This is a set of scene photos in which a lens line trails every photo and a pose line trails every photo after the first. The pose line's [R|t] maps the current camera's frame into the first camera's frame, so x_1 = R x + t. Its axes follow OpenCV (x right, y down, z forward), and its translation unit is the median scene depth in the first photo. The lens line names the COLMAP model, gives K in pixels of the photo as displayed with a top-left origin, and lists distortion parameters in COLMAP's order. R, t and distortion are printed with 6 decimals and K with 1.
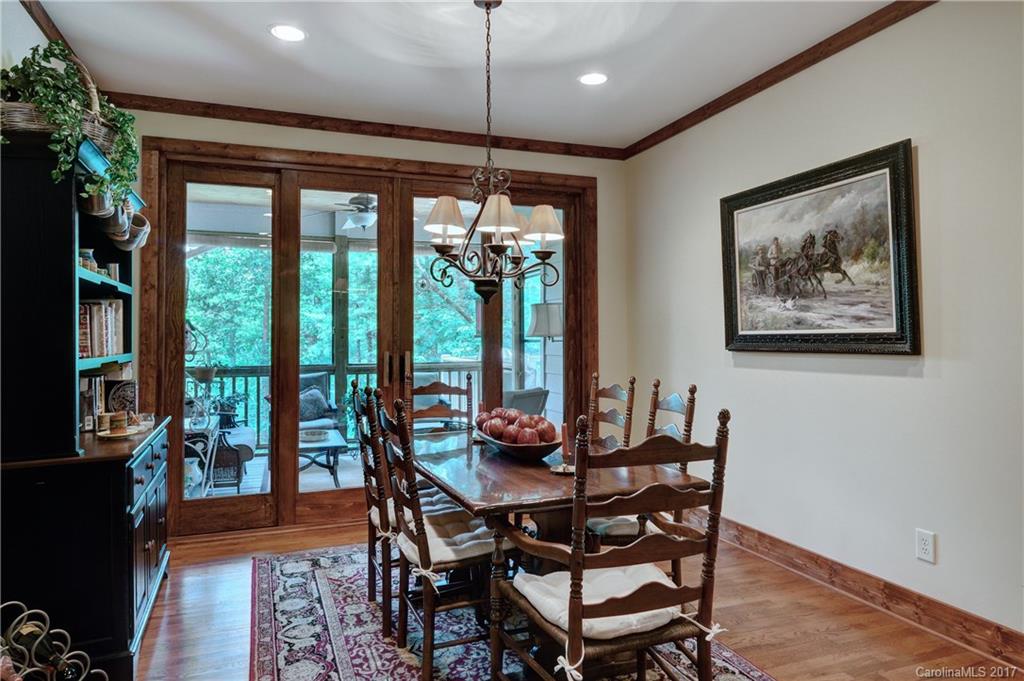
lens RADIAL K [[640.8, 0, 514.2], [0, 640.8, 311.9], [0, 0, 1]] dist [0.000418, 0.000236]
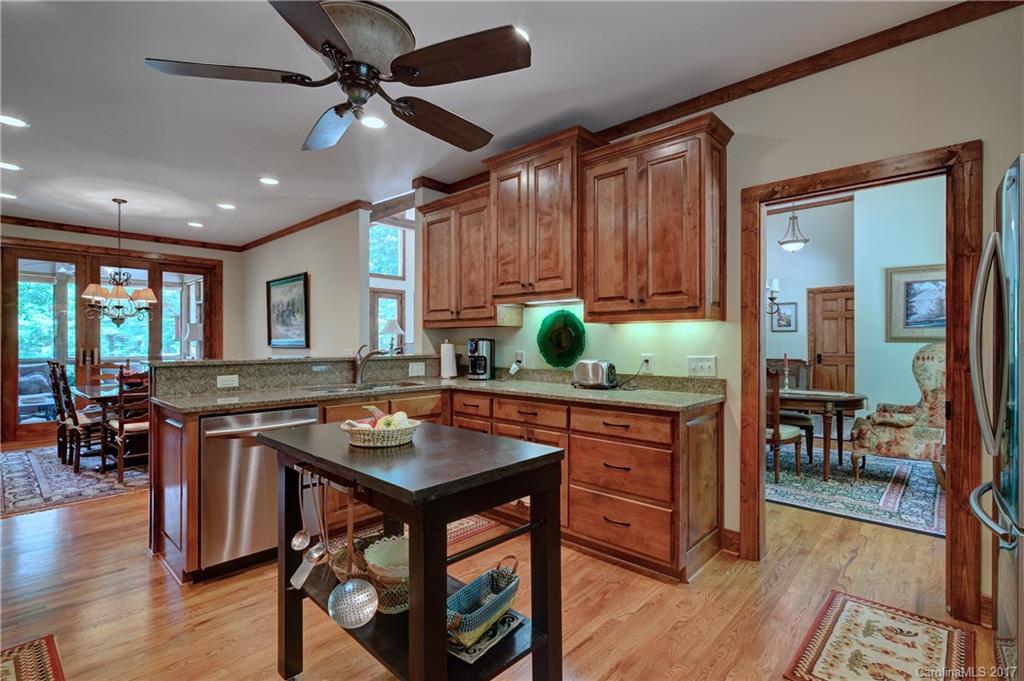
lens RADIAL K [[479.6, 0, 512.0], [0, 479.6, 340.5], [0, 0, 1]] dist [0.001454, 0.000582]
pose [[0.897320, 0.005647, 0.441344, 0.318195], [-0.022543, 0.999199, 0.033048, -0.036734], [-0.440804, -0.039604, 0.896729, -0.835572]]
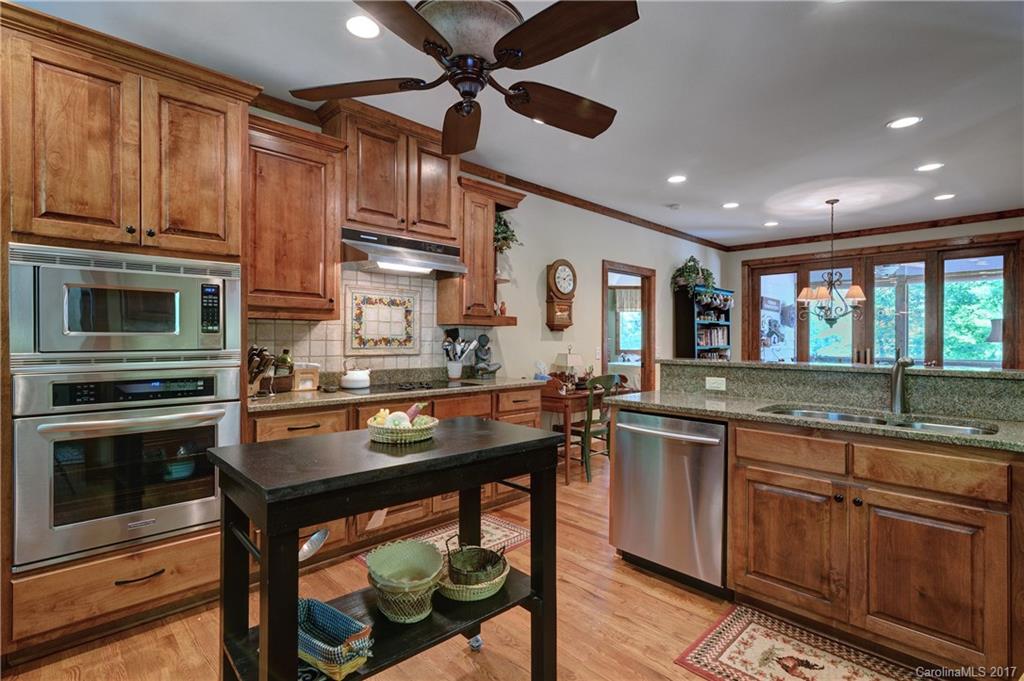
lens RADIAL K [[493.0, 0, 512.0], [0, 493.0, 340.5], [0, 0, 1]] dist [0.000862, 0.000178]
pose [[0.382705, 0.009537, -0.923821, 0.793151], [0.028820, 0.999337, 0.022256, -0.027539], [0.923421, -0.035142, 0.382176, -0.537692]]
